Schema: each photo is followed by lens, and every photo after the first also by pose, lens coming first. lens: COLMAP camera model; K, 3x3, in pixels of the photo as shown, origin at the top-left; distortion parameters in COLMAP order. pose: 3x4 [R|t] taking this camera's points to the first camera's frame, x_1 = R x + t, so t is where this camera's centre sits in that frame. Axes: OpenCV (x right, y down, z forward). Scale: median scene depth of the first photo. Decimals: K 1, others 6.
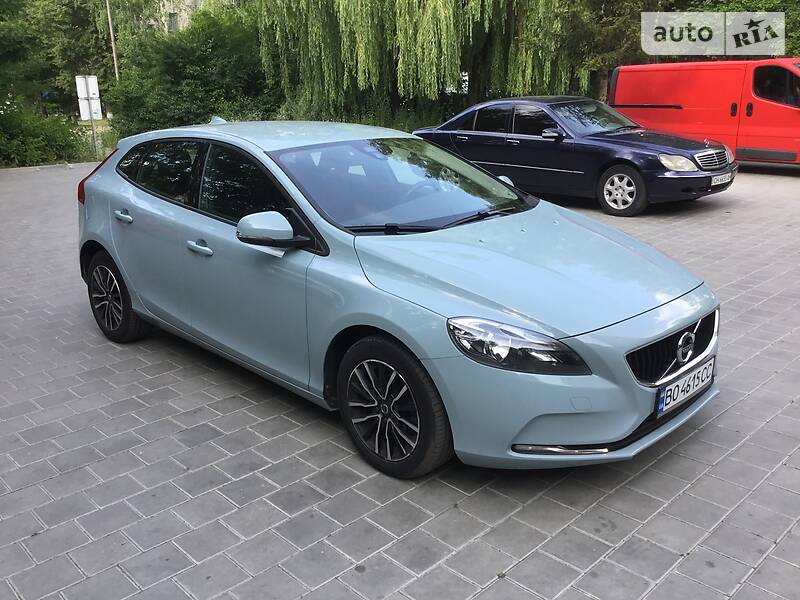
lens RADIAL K [[718.0, 0, 403.7], [0, 718.0, 303.5], [0, 0, 1]] dist [0.031171, -0.067847]
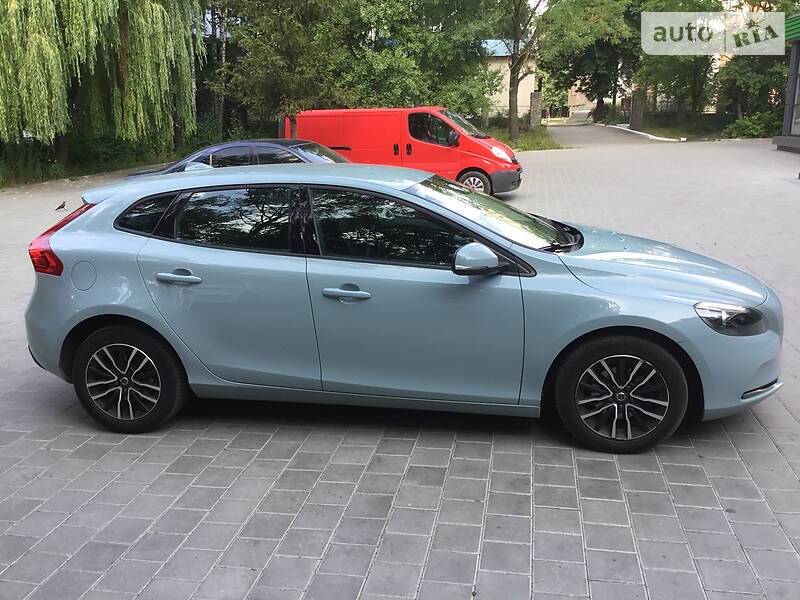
lens RADIAL K [[718.0, 0, 406.6], [0, 718.0, 296.7], [0, 0, 1]] dist [0.031171, -0.067847]
pose [[0.816234, -0.131934, 0.562455, -0.761443], [0.169176, 0.985482, -0.014344, -0.045021], [-0.552397, 0.106862, 0.826703, 0.164403]]
